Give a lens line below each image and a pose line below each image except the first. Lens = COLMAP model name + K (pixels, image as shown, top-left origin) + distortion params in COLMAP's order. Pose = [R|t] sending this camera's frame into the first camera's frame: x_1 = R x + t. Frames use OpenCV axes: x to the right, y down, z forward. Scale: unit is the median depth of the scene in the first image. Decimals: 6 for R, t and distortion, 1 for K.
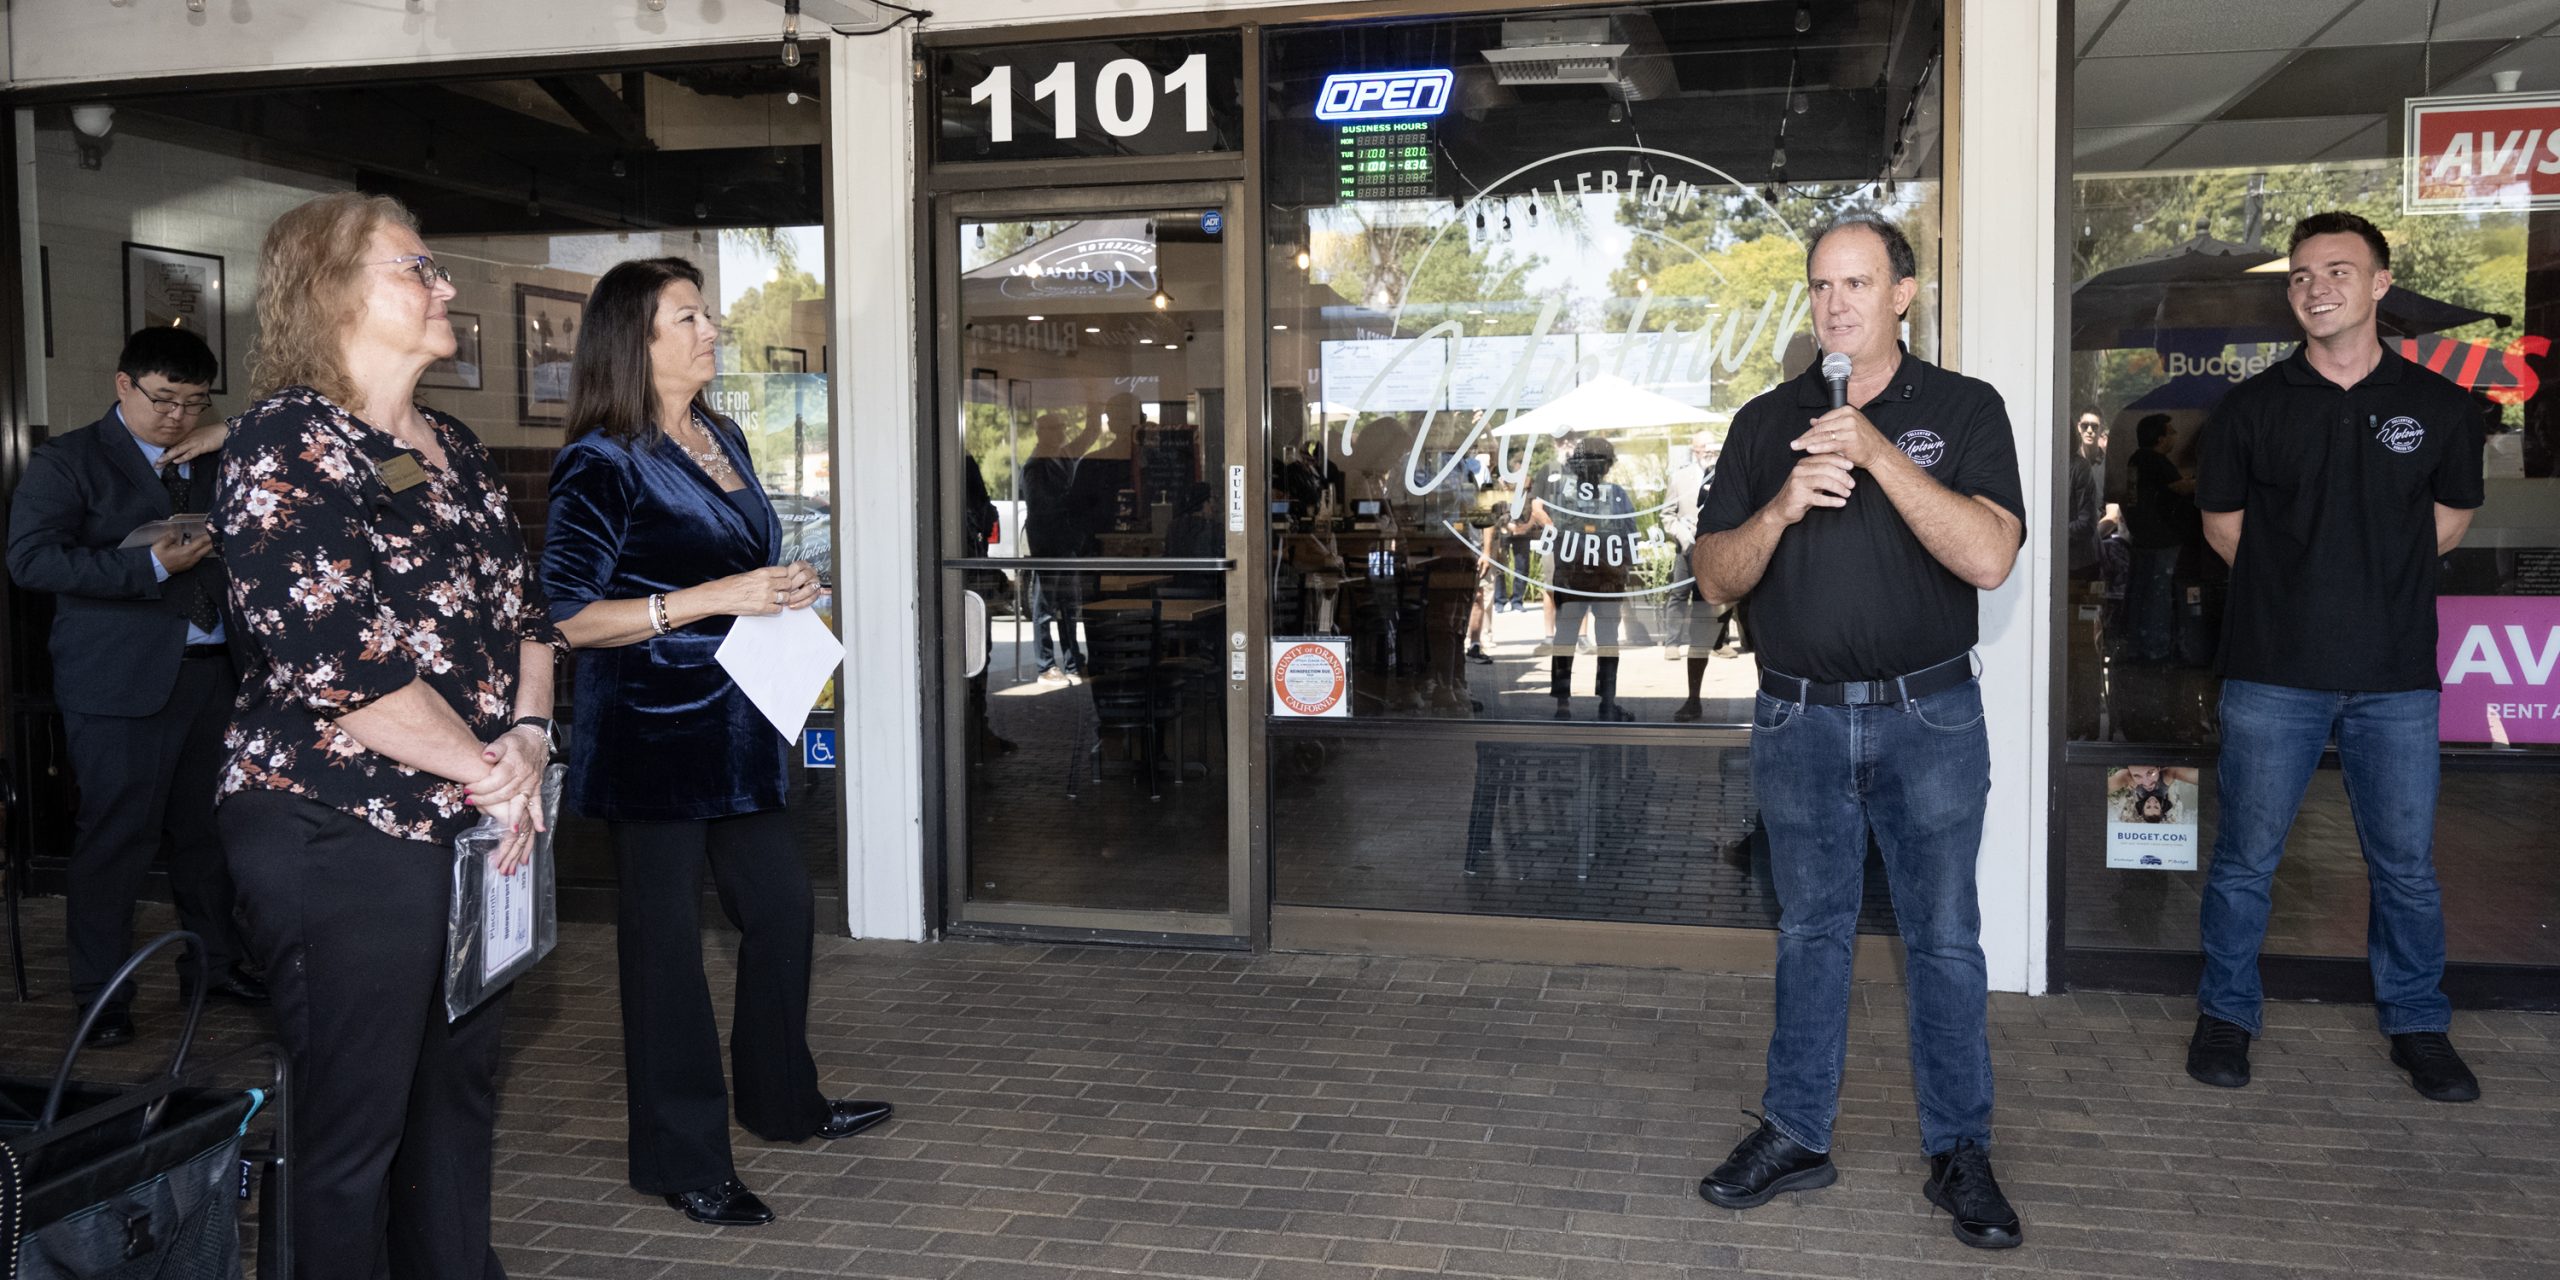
lens RADIAL K [[2125.2, 0, 1299.5], [0, 2125.2, 640.0], [0, 0, 1]] dist [0.000400, -0.015608]
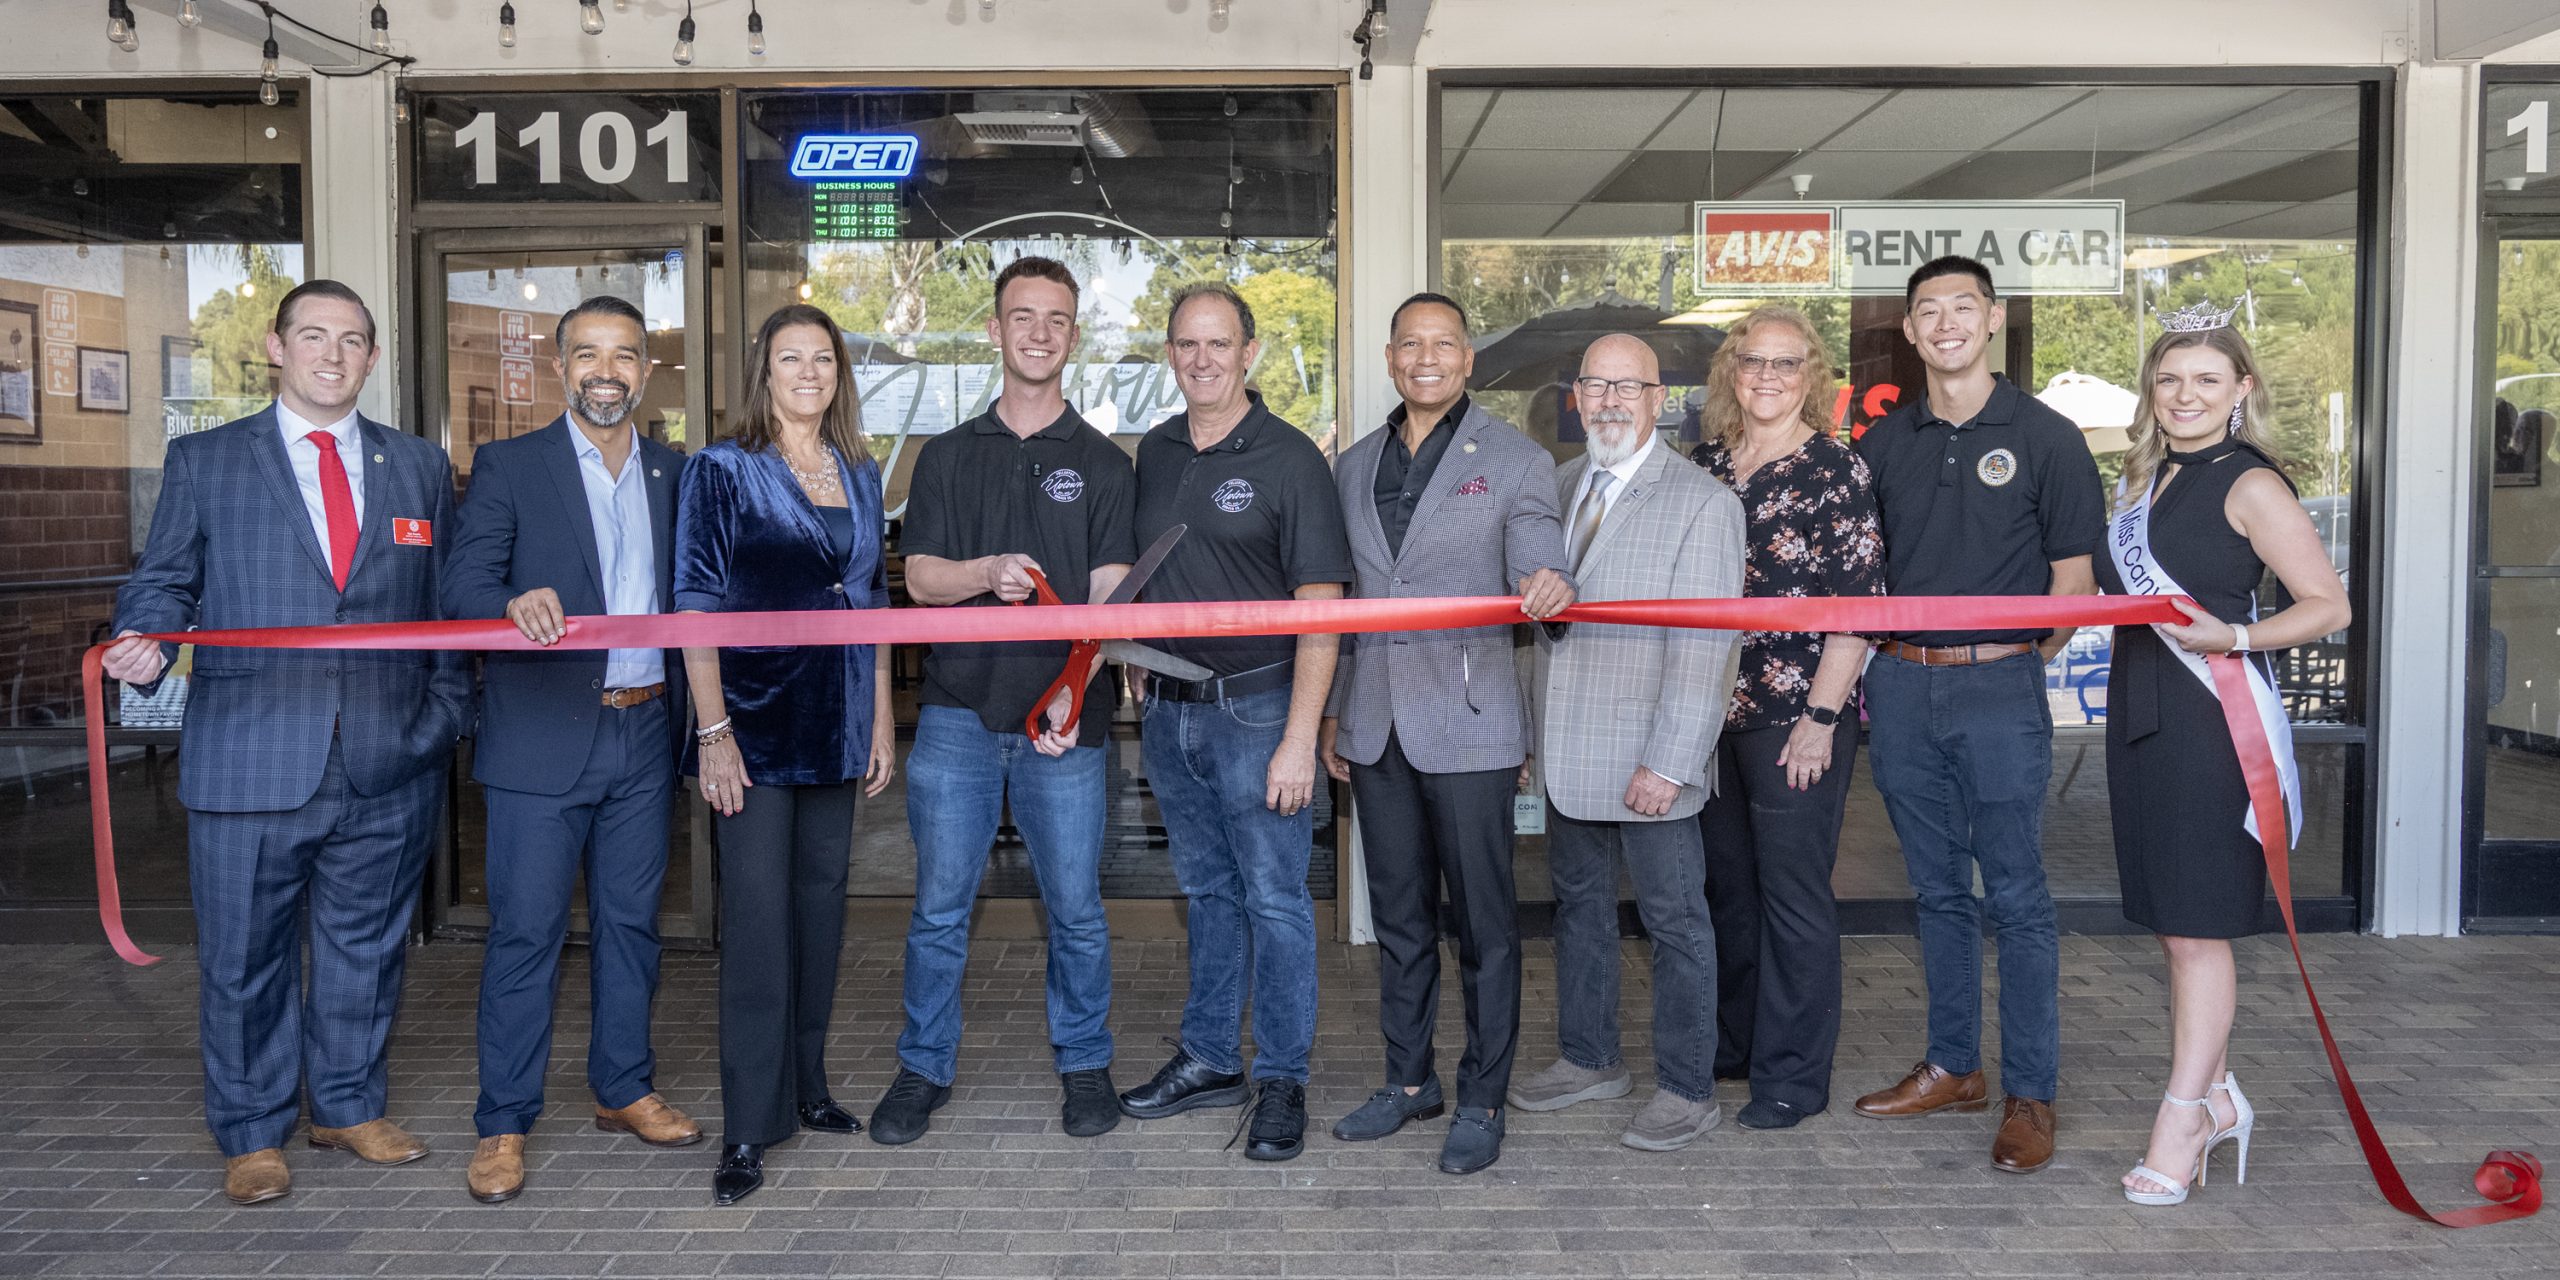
lens RADIAL K [[2125.2, 0, 1335.9], [0, 2125.2, 606.8], [0, 0, 1]] dist [0.000400, -0.015608]
pose [[0.973433, -0.006995, 0.228864, 0.028436], [0.012841, 0.999628, -0.024067, 0.006435], [-0.228611, 0.026366, 0.973161, -0.120387]]
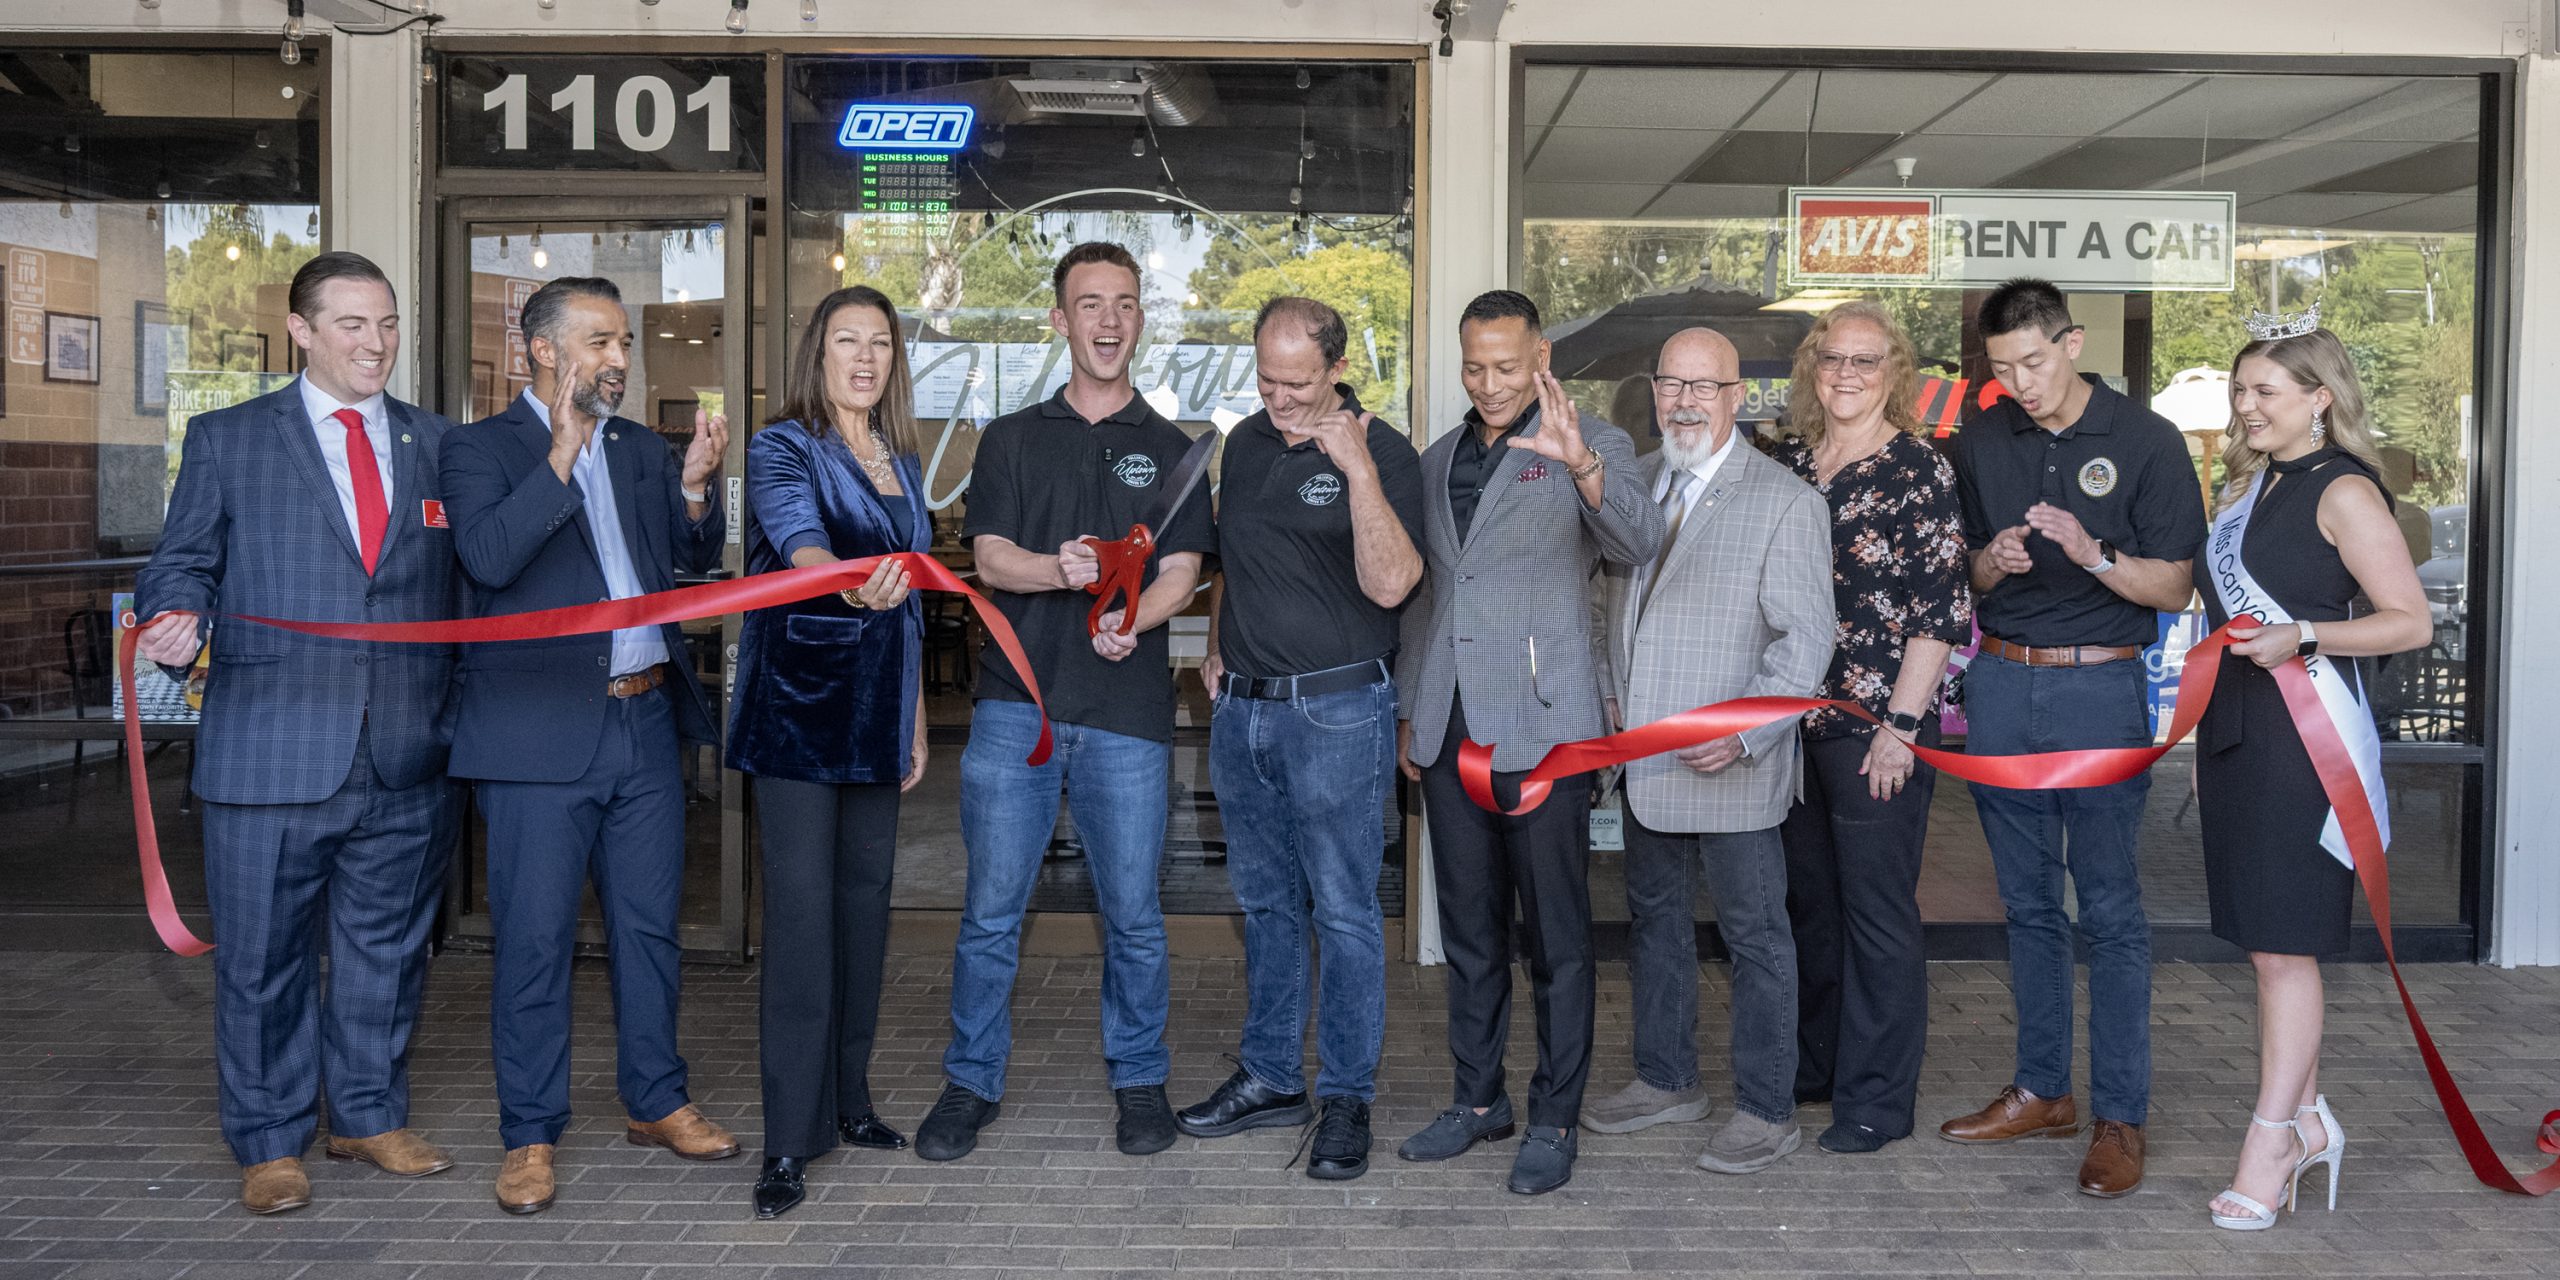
lens RADIAL K [[2362.0, 0, 1423.8], [0, 2362.0, 558.1], [0, 0, 1]] dist [0.004985, -0.014223]
pose [[0.971696, 0.010704, 0.235992, 0.014911], [0.000541, 0.998870, -0.047532, 0.010521], [-0.236234, 0.046314, 0.970592, -0.174630]]
